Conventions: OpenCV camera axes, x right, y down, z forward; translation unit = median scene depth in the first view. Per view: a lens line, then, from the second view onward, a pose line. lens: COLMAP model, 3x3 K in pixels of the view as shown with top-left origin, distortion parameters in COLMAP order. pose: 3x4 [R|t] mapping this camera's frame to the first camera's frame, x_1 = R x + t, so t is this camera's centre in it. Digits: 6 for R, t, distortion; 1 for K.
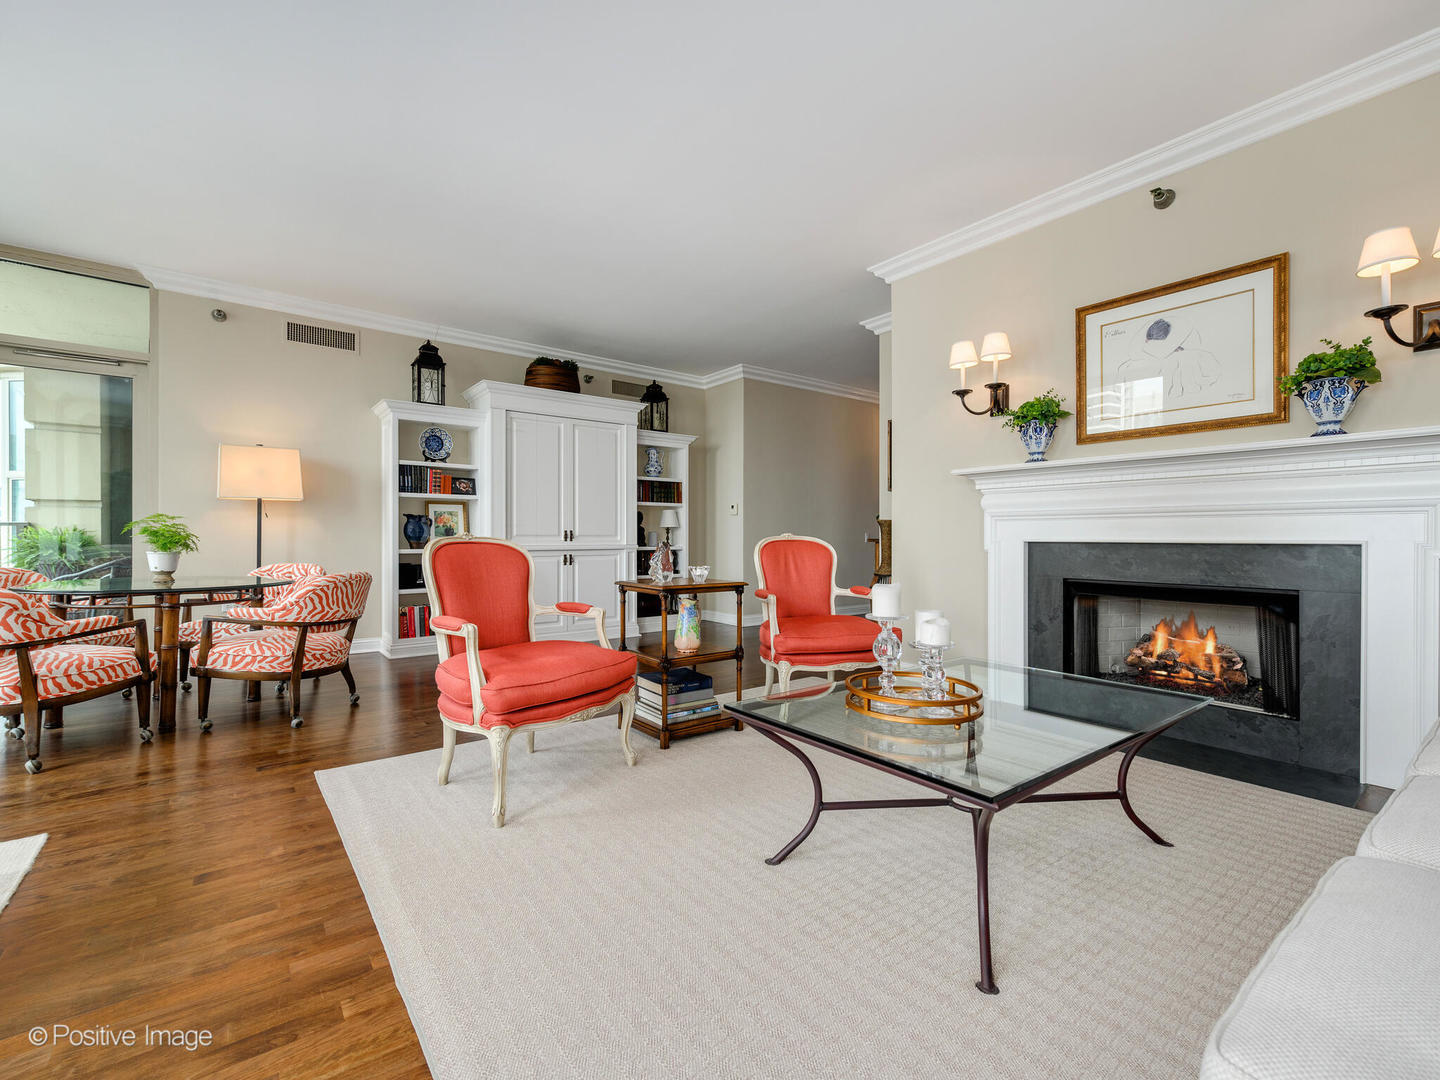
lens RADIAL K [[636.4, 0, 722.4], [0, 636.4, 536.8], [0, 0, 1]] dist [0.024548, -0.011870]
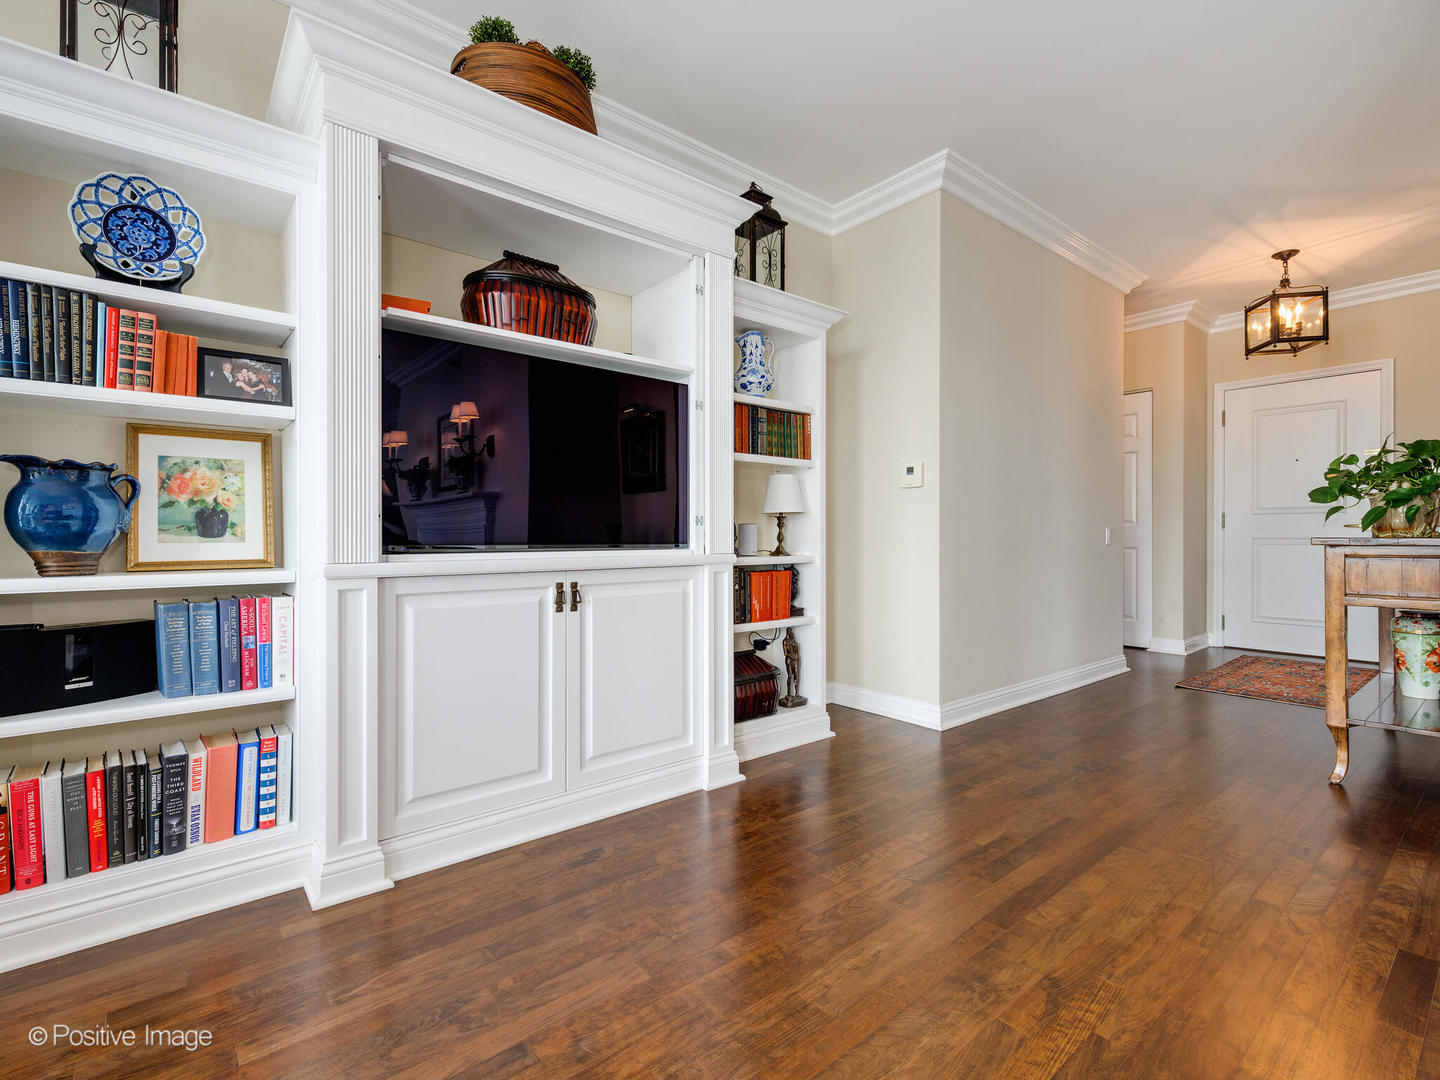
lens RADIAL K [[673.5, 0, 724.4], [0, 673.5, 534.3], [0, 0, 1]] dist [0.003137, 0.000737]
pose [[0.999427, -0.000115, 0.033833, -0.173097], [0.000083, 1.000000, 0.000943, -0.000574], [-0.033833, -0.000939, 0.999427, 0.640319]]
